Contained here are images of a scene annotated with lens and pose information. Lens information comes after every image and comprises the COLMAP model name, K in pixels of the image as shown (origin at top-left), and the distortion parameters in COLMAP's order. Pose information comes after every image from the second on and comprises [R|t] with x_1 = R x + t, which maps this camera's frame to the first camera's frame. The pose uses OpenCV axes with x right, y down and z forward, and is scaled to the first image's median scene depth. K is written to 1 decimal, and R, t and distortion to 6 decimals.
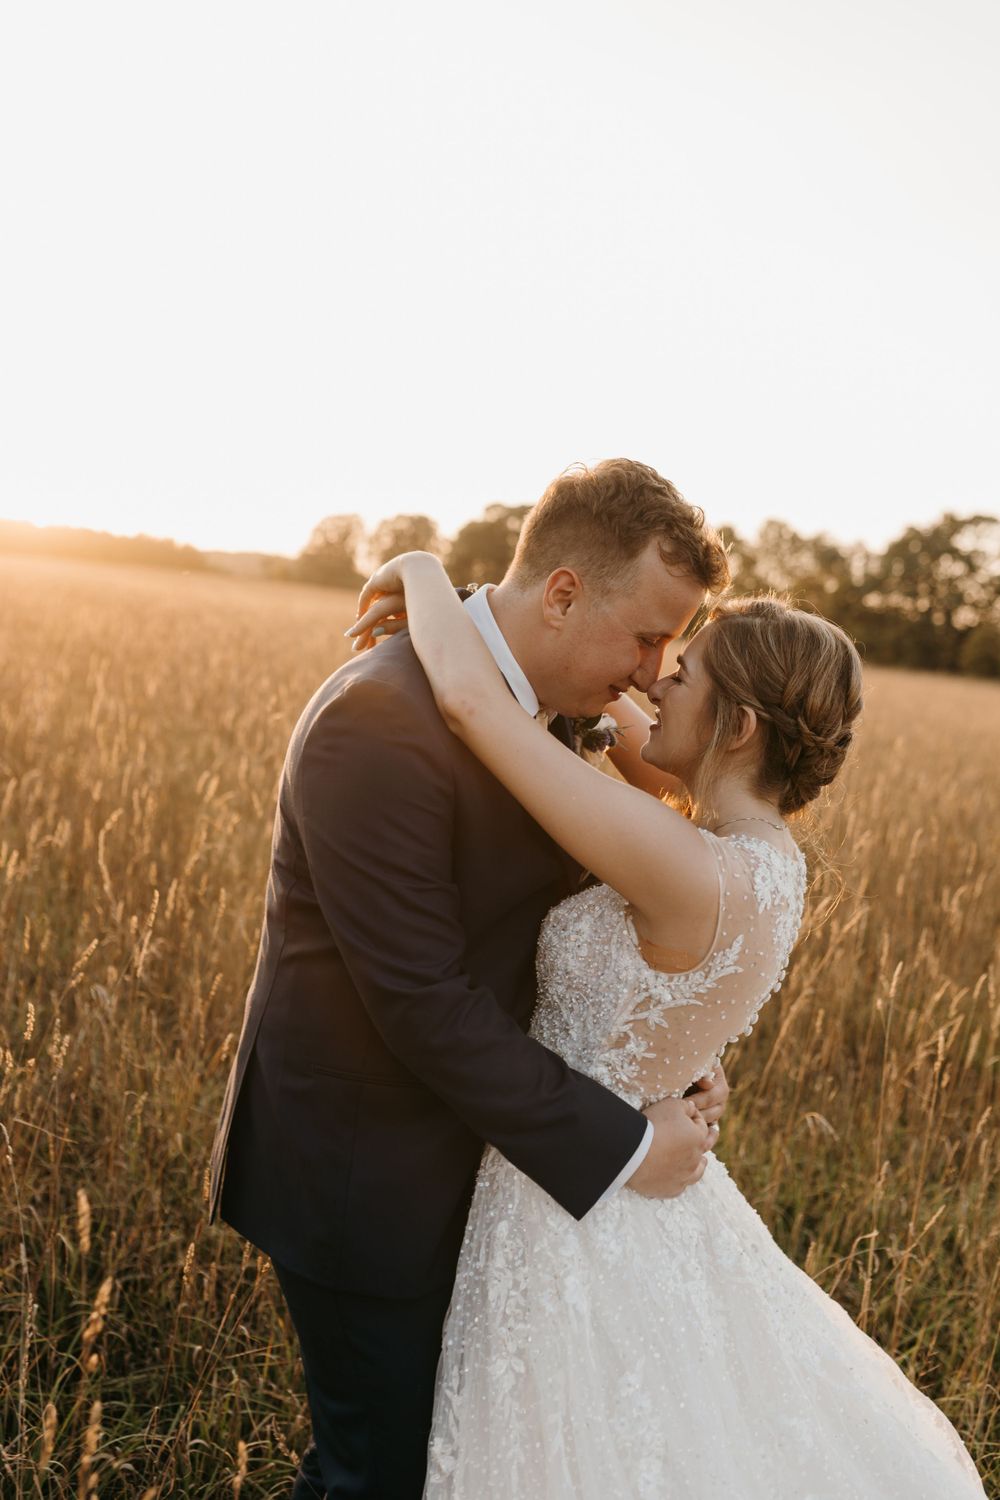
lens RADIAL K [[1404.6, 0, 464.7], [0, 1404.6, 774.6], [0, 0, 1]] dist [-0.015524, -0.011118]
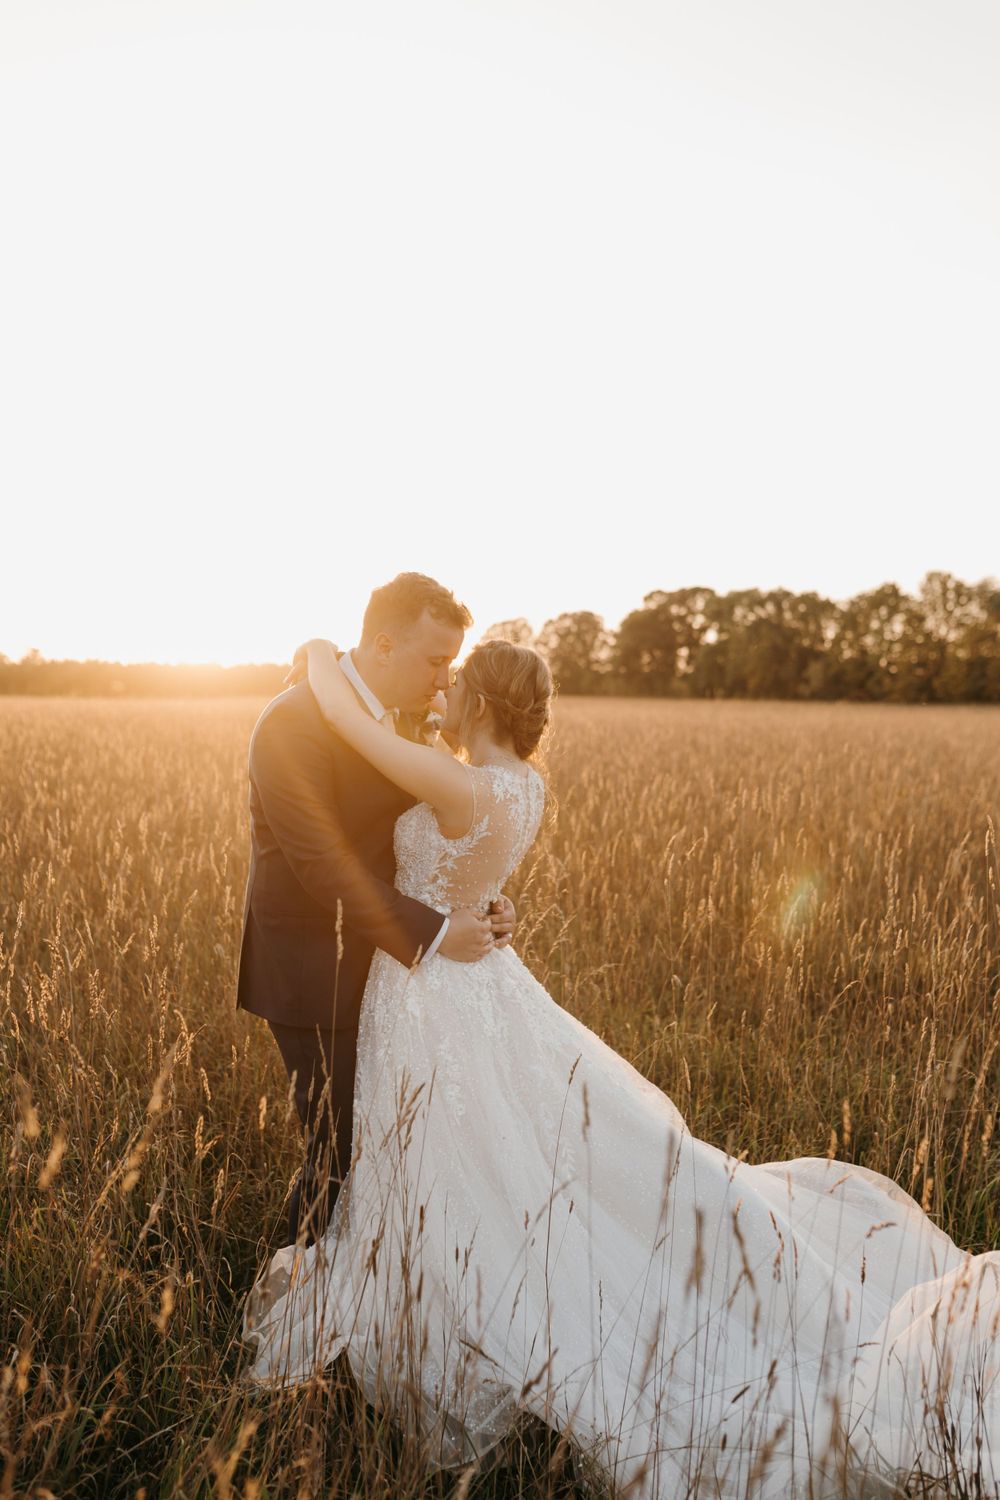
lens RADIAL K [[1453.2, 0, 533.3], [0, 1453.2, 751.9], [0, 0, 1]] dist [-0.004825, 0.002522]
pose [[0.988845, -0.113100, -0.096926, 0.440288], [0.104154, 0.990216, -0.092869, 0.210593], [0.106481, 0.081737, 0.990949, -0.909088]]
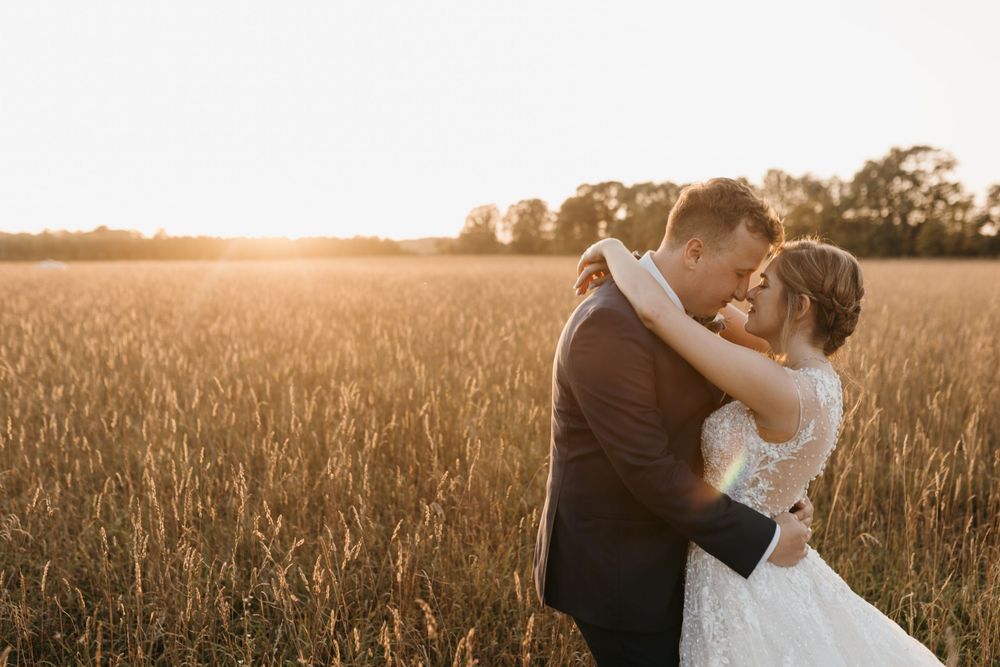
lens RADIAL K [[949.9, 0, 484.8], [0, 949.9, 319.8], [0, 0, 1]] dist [-0.002863, 0.004682]
pose [[0.988060, -0.122518, -0.093418, -0.095956], [0.117150, 0.991242, -0.060950, 0.008657], [0.100067, 0.049279, 0.993760, -0.291035]]
